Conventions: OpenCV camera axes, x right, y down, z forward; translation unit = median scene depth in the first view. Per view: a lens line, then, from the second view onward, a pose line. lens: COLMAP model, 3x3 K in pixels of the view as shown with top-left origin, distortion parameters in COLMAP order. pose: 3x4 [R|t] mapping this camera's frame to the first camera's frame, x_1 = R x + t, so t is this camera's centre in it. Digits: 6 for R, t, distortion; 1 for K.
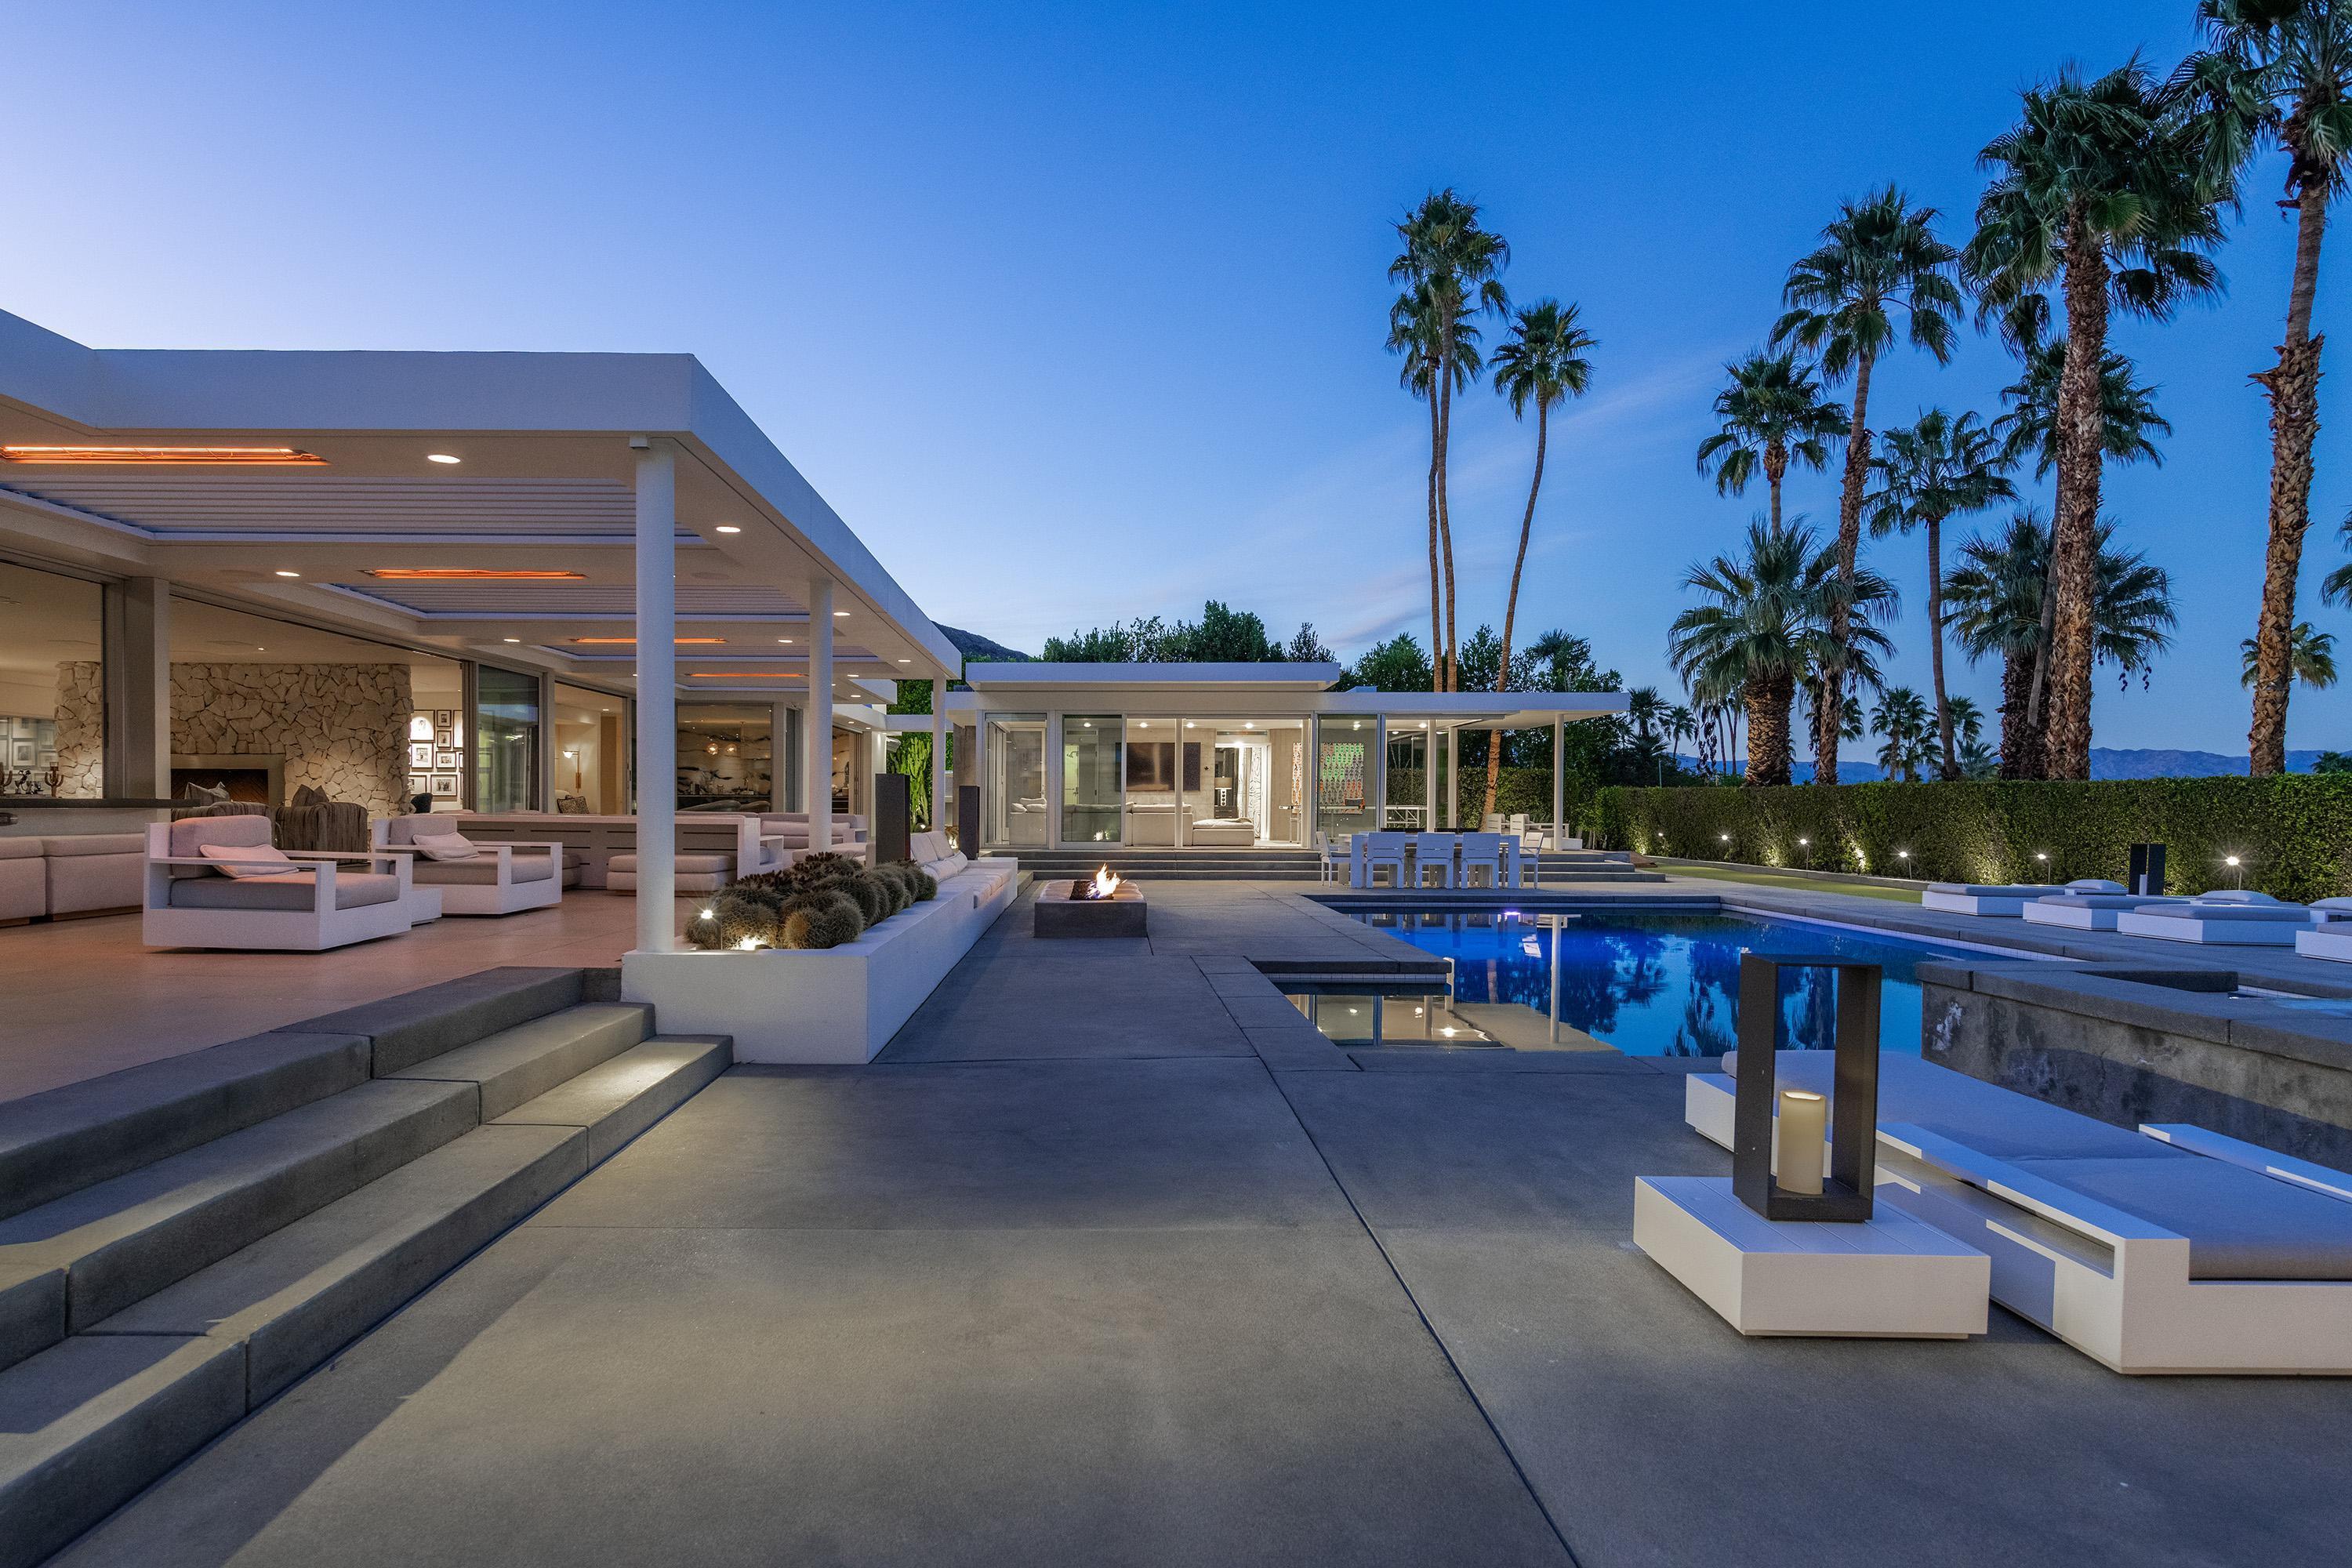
lens RADIAL K [[1307.8, 0, 1147.0], [0, 1307.8, 828.6], [0, 0, 1]] dist [0.010595, -0.010695]
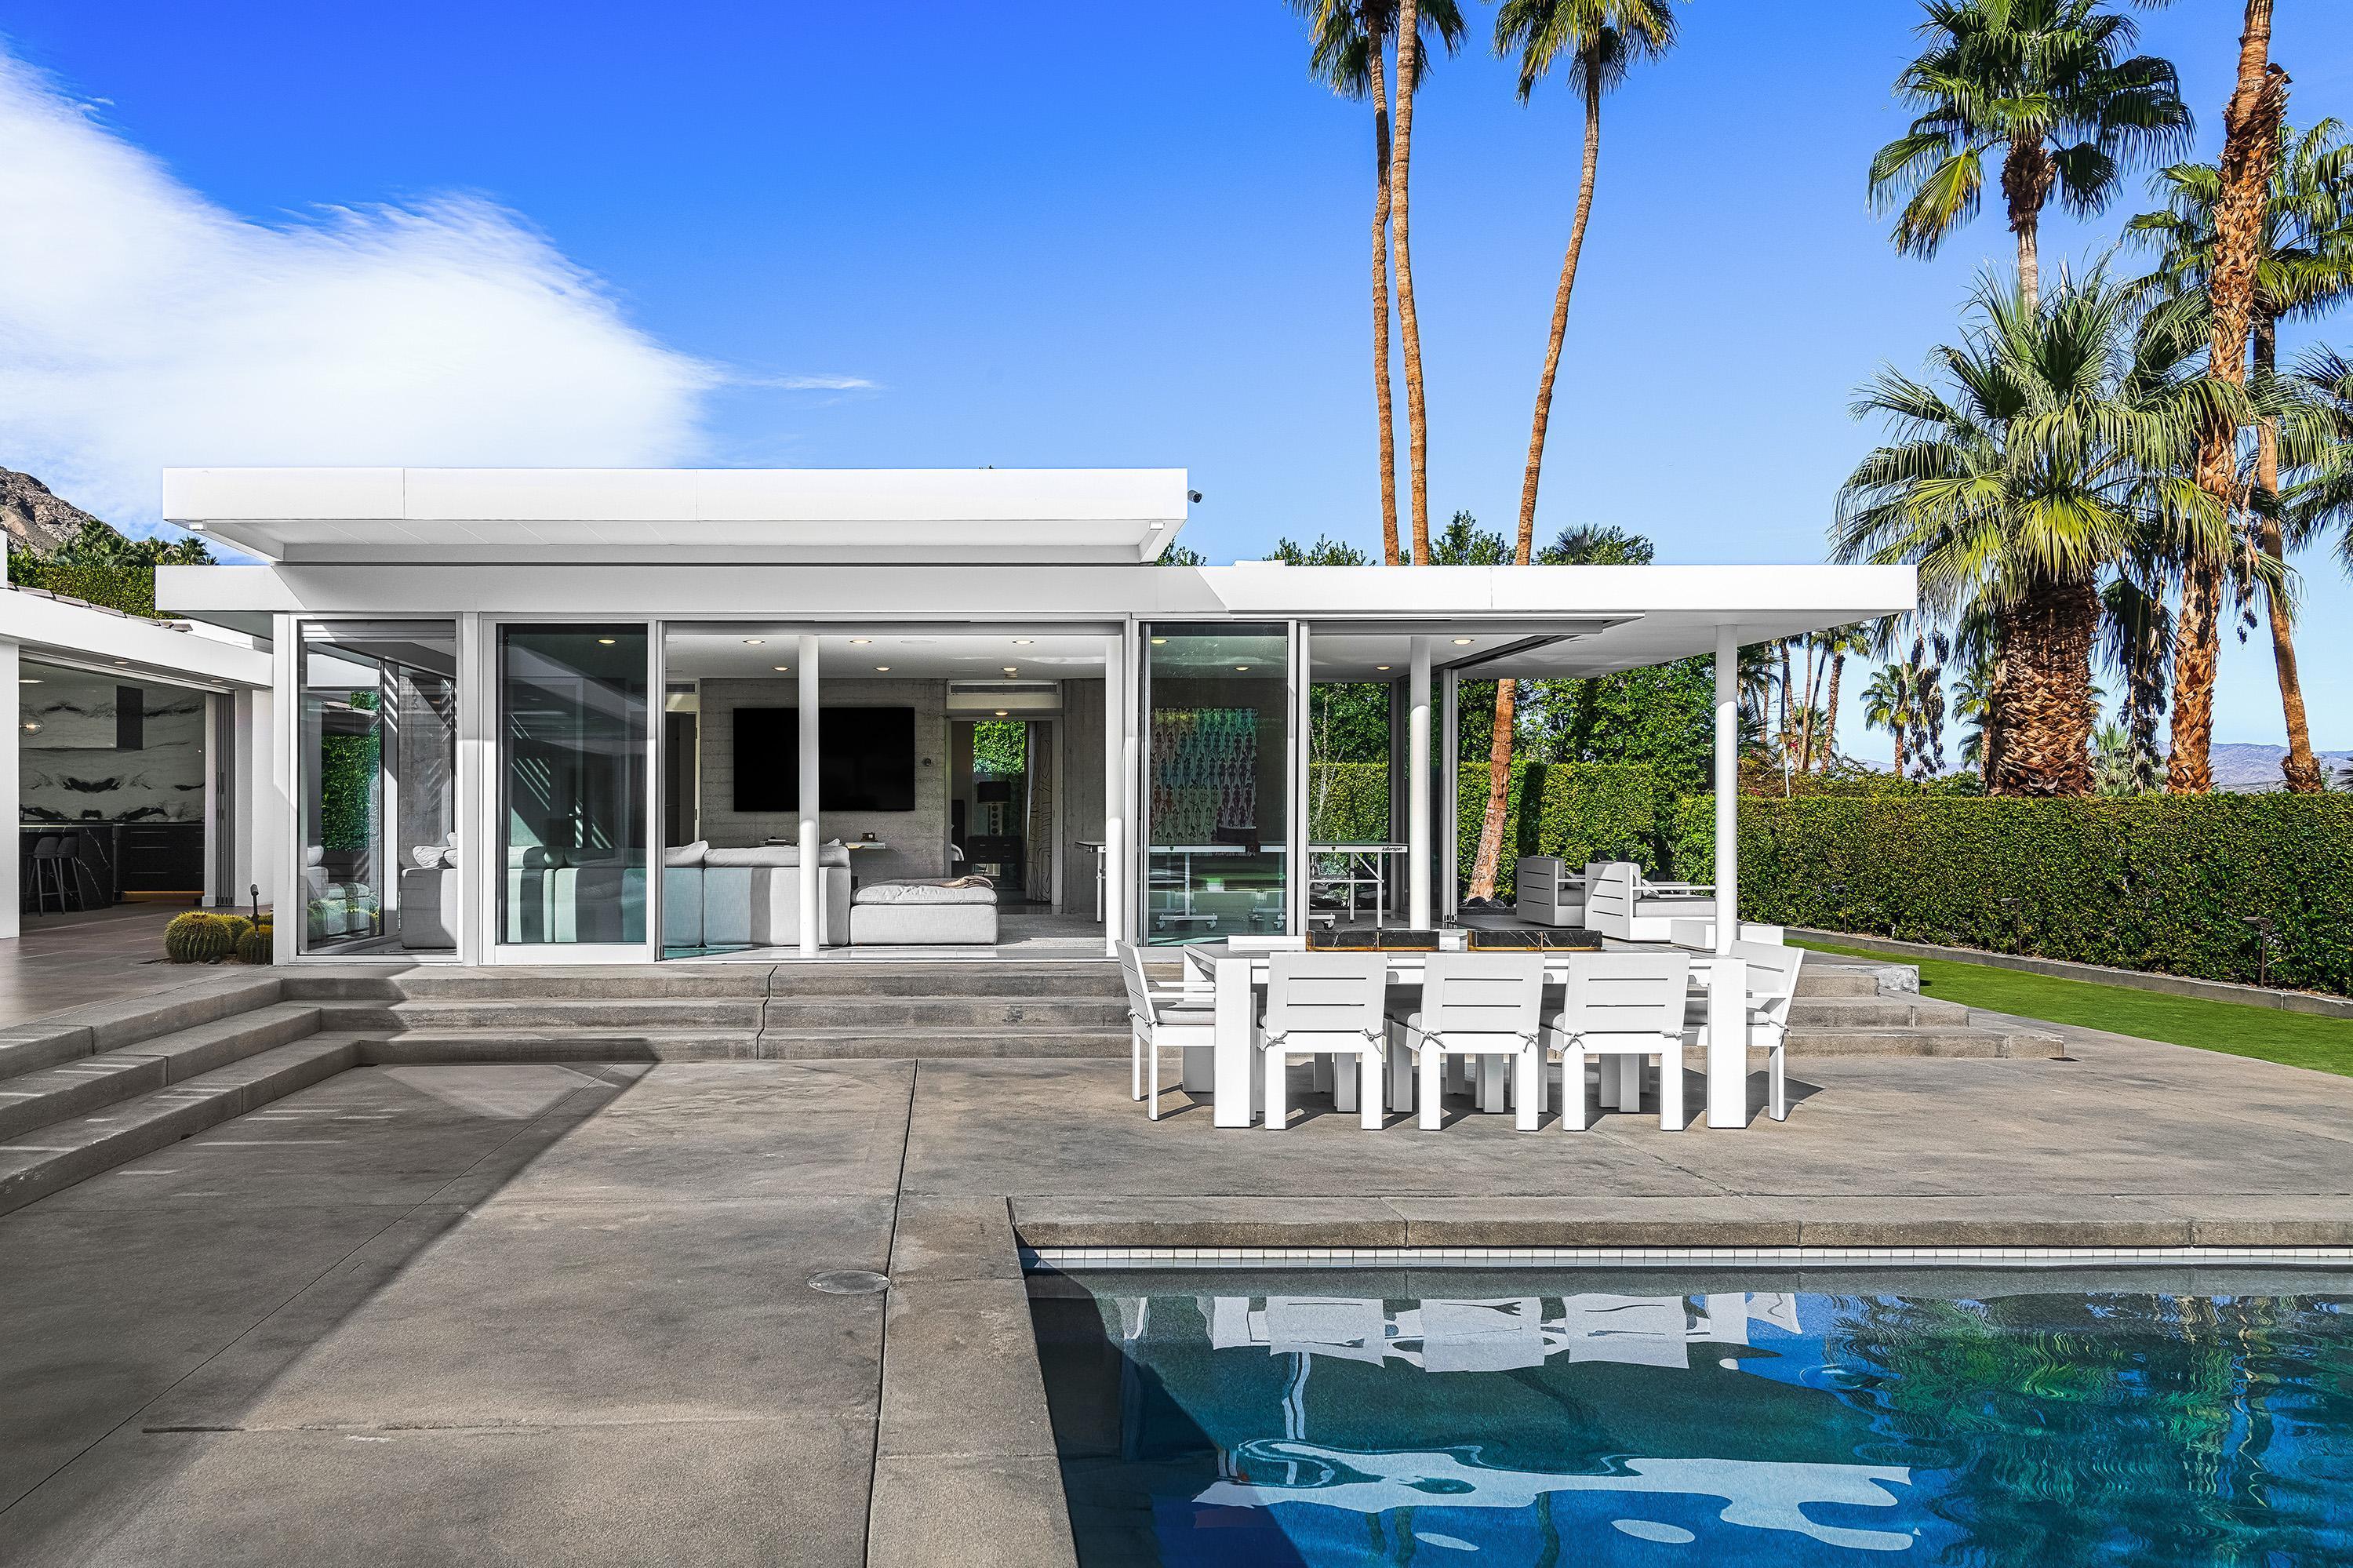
lens RADIAL K [[1721.9, 0, 1017.5], [0, 1721.9, 810.4], [0, 0, 1]] dist [0.007400, -0.002223]
pose [[0.999633, -0.005323, 0.026550, 0.057083], [0.005959, 0.999696, -0.023929, -0.012340], [-0.026414, 0.024078, 0.999361, 0.341938]]
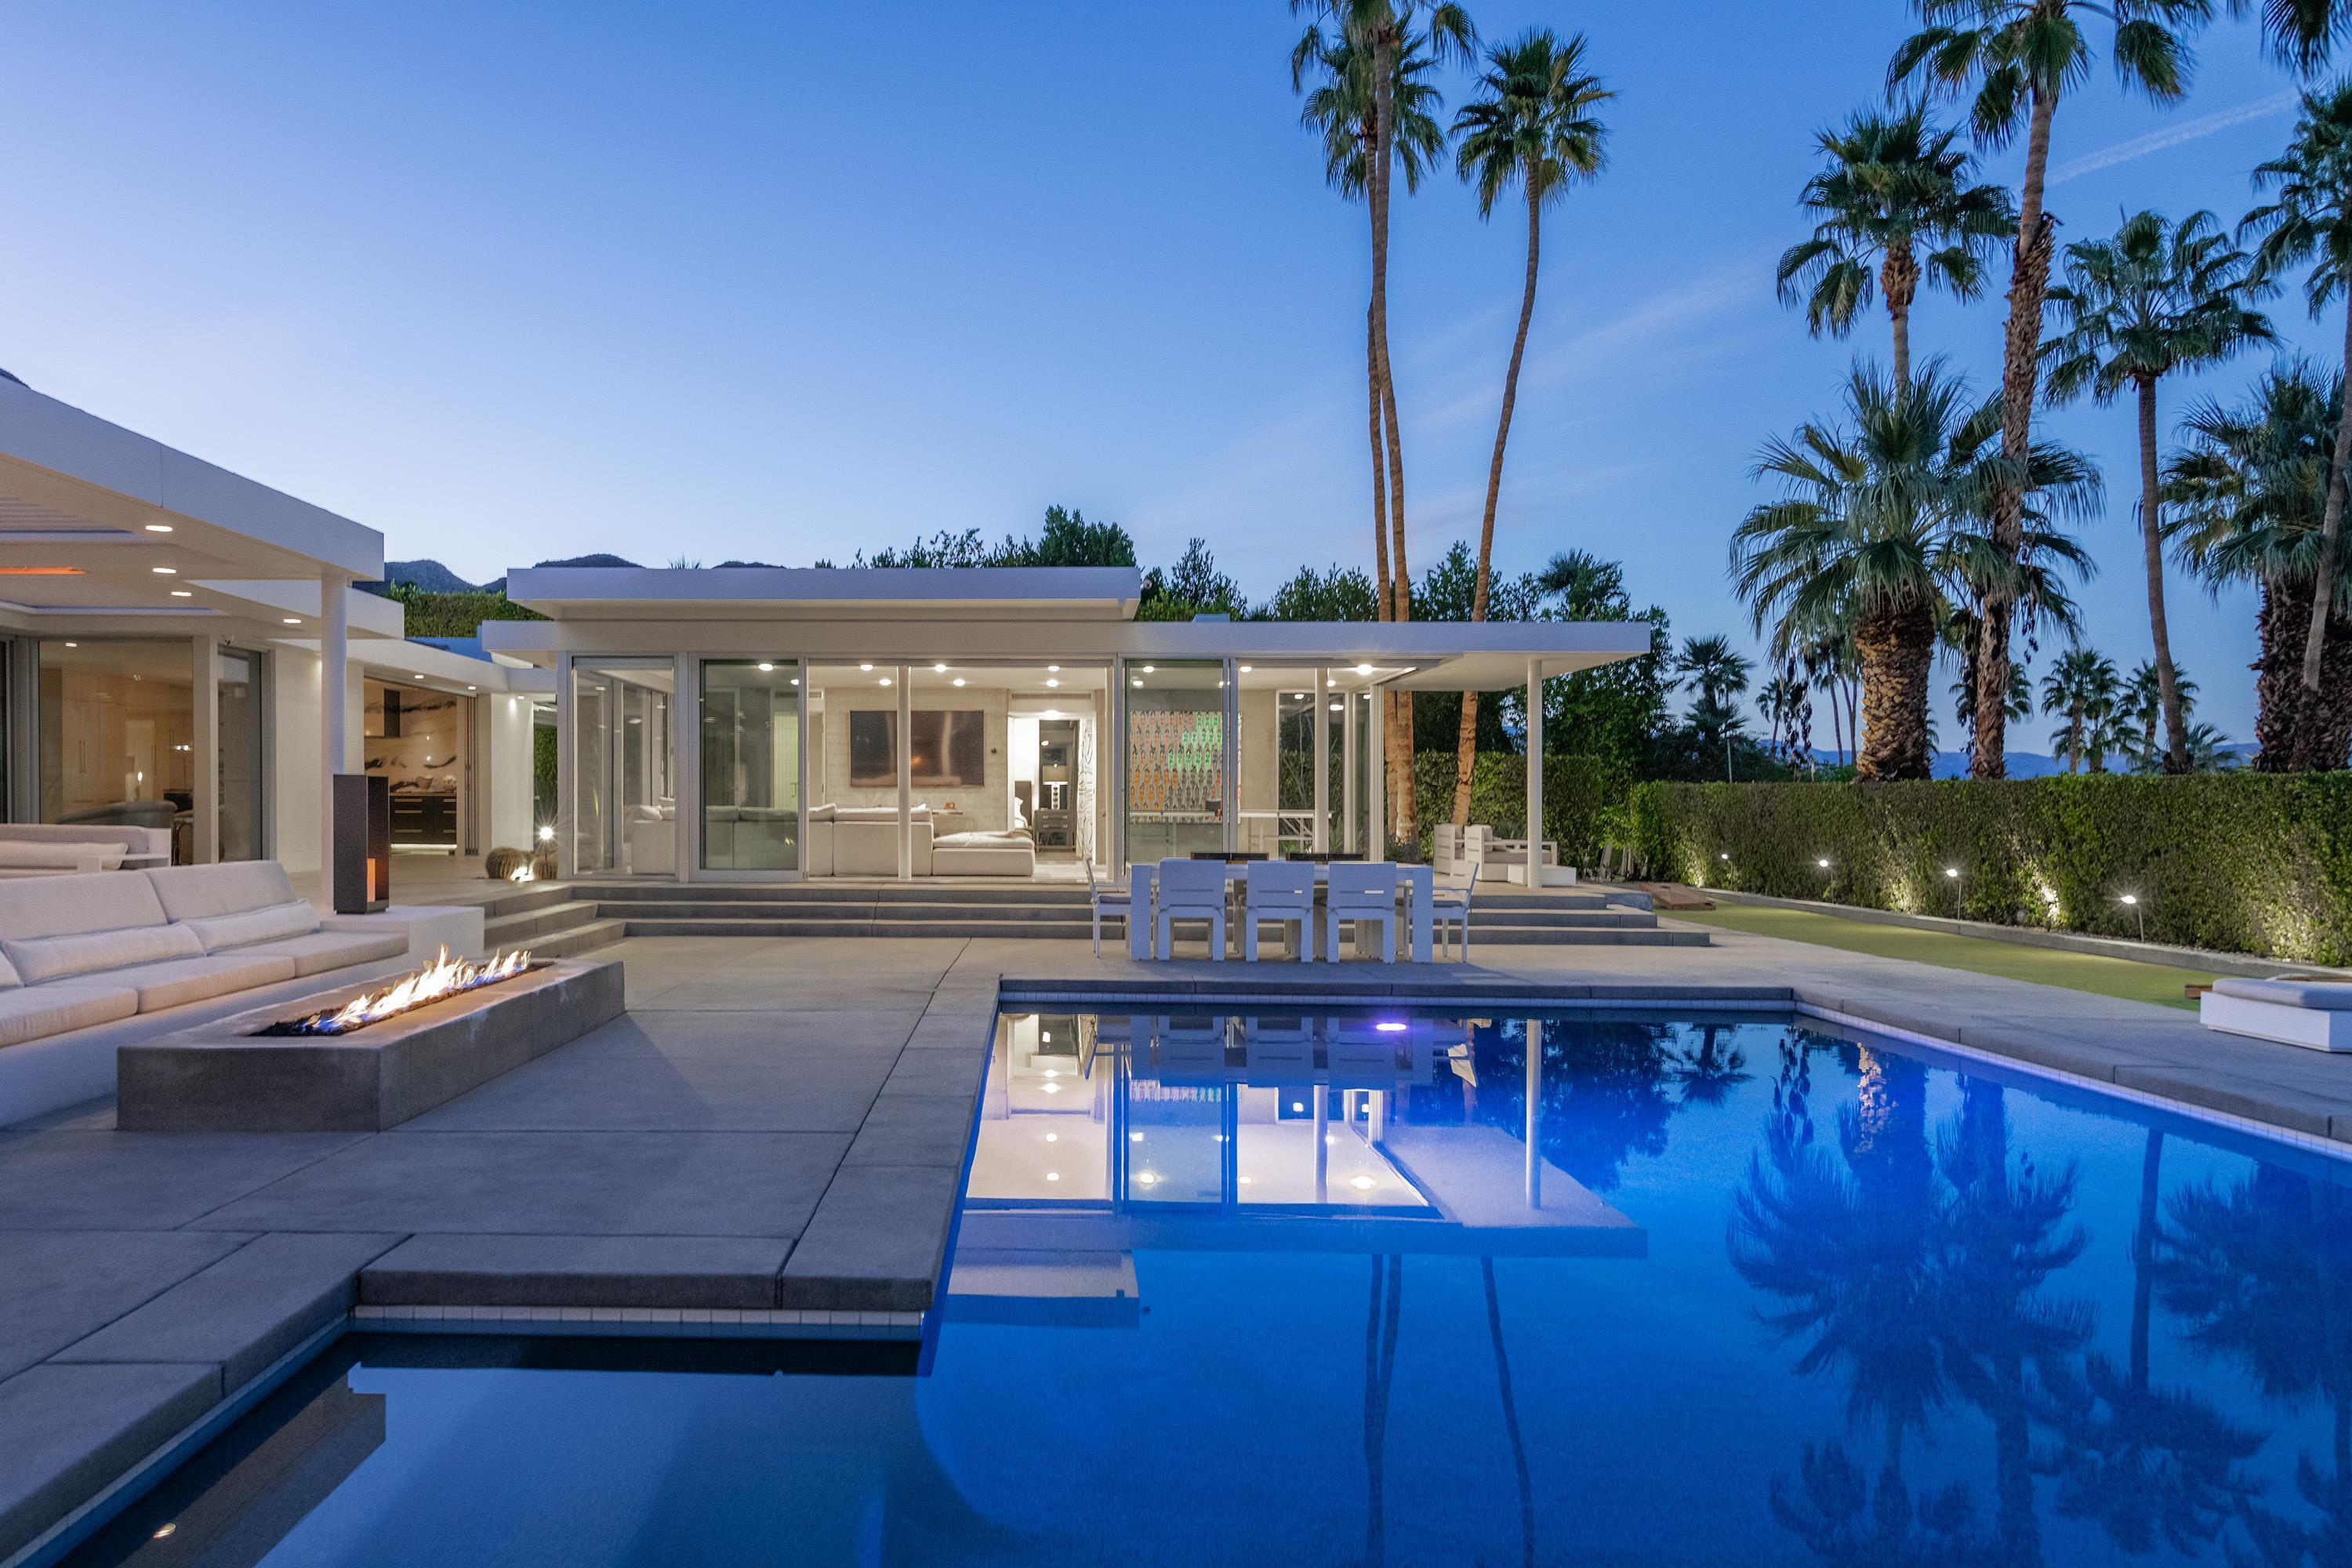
lens RADIAL K [[1721.1, 0, 1014.8], [0, 1721.1, 787.6], [0, 0, 1]] dist [0.007400, -0.002223]
pose [[0.999496, 0.002176, -0.031681, 0.075745], [-0.003104, 0.999566, -0.029285, -0.003691], [0.031604, 0.029369, 0.999069, 0.153294]]
